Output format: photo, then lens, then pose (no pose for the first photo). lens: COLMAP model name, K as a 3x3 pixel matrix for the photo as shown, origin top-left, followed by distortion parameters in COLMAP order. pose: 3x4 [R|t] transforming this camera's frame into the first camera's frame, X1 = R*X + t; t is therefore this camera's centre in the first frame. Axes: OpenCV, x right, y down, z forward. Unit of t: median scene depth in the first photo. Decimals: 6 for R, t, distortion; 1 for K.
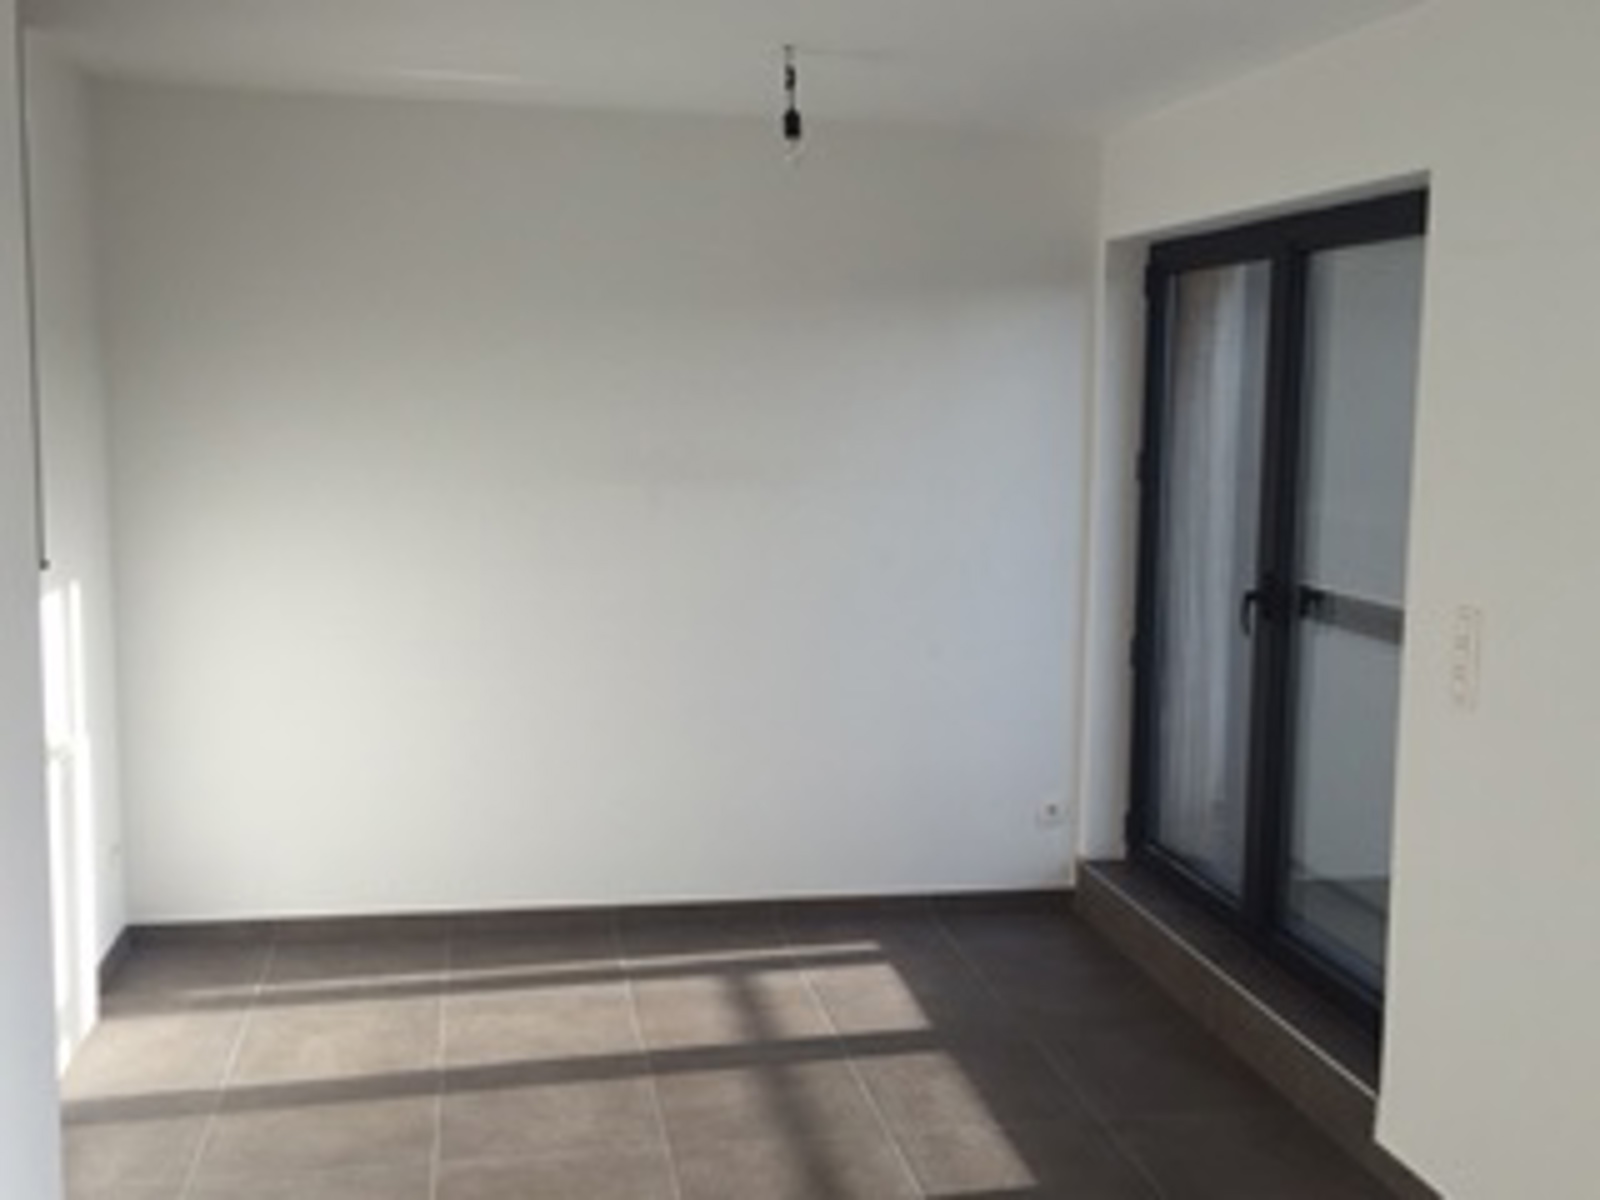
lens RADIAL K [[1773.7, 0, 801.4], [0, 1773.7, 602.5], [0, 0, 1]] dist [0.016346, 0.000000]
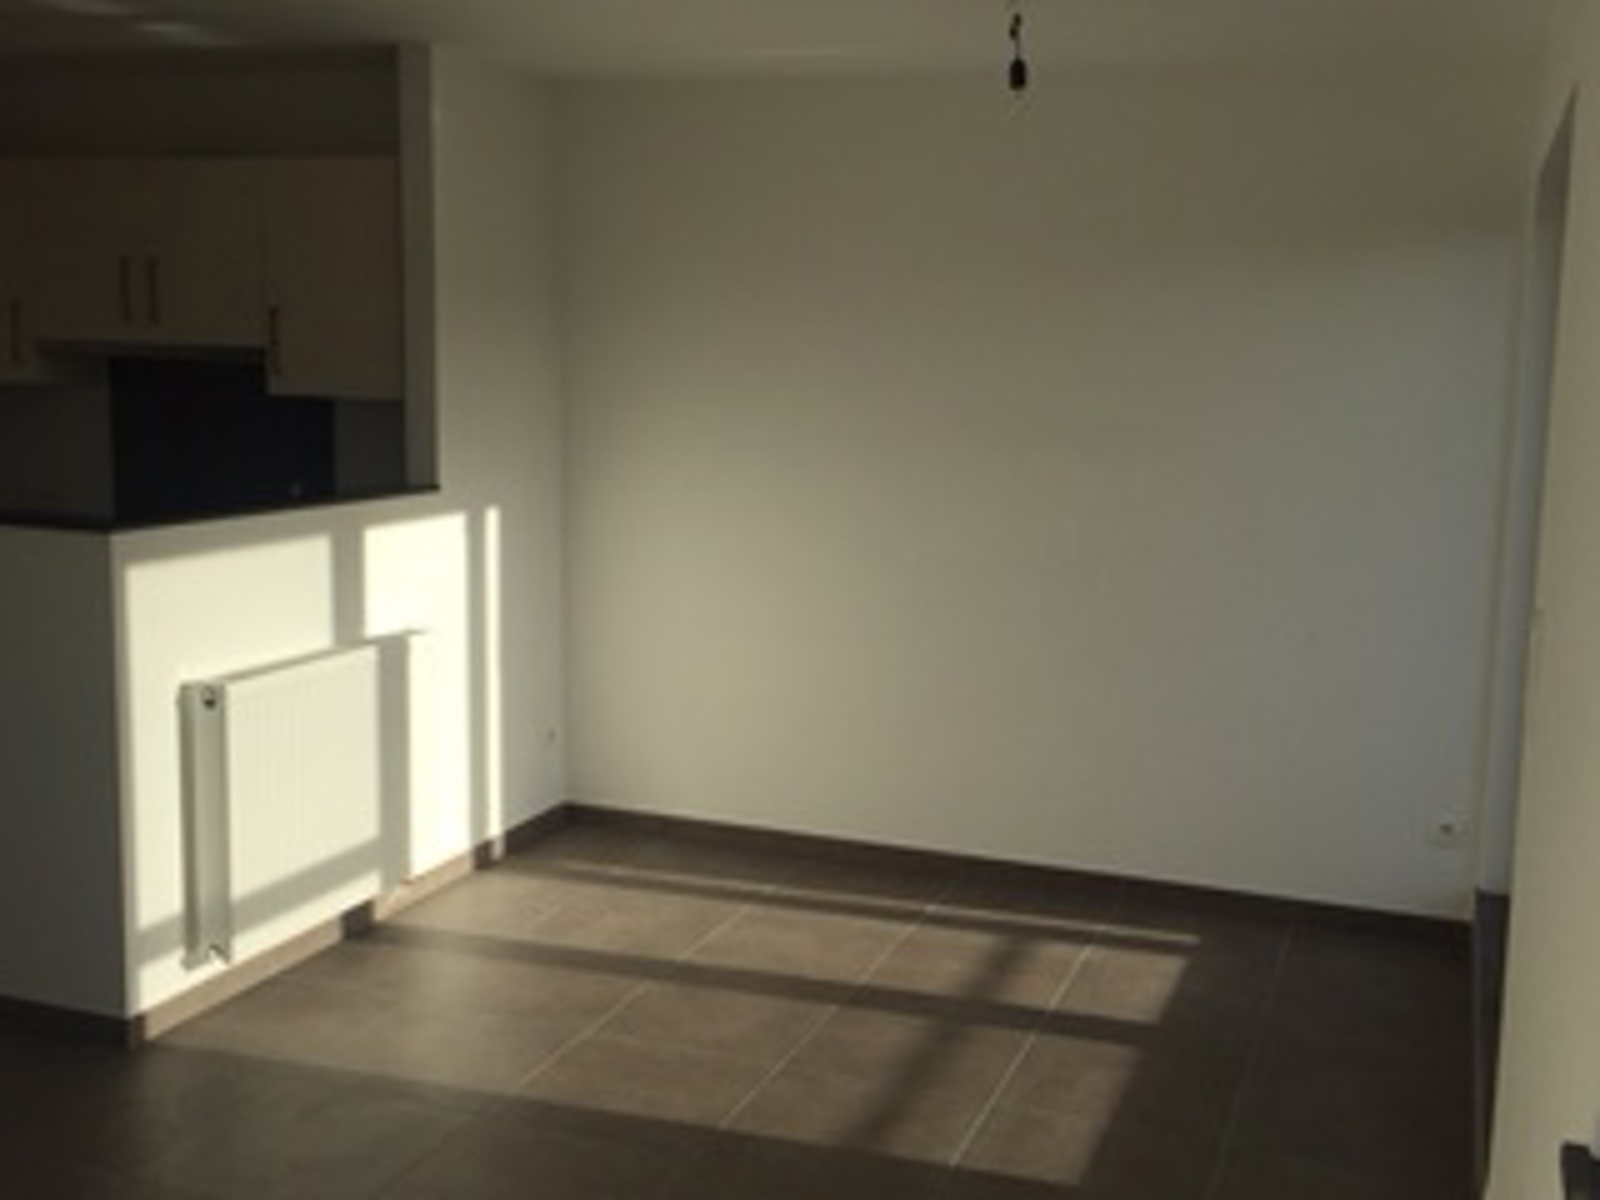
lens RADIAL K [[1773.7, 0, 802.7], [0, 1773.7, 593.1], [0, 0, 1]] dist [0.016346, 0.000000]
pose [[0.830989, 0.070459, -0.551809, 0.457063], [-0.069244, 0.997333, 0.023069, 0.003214], [0.551963, 0.019040, 0.833651, 0.117556]]
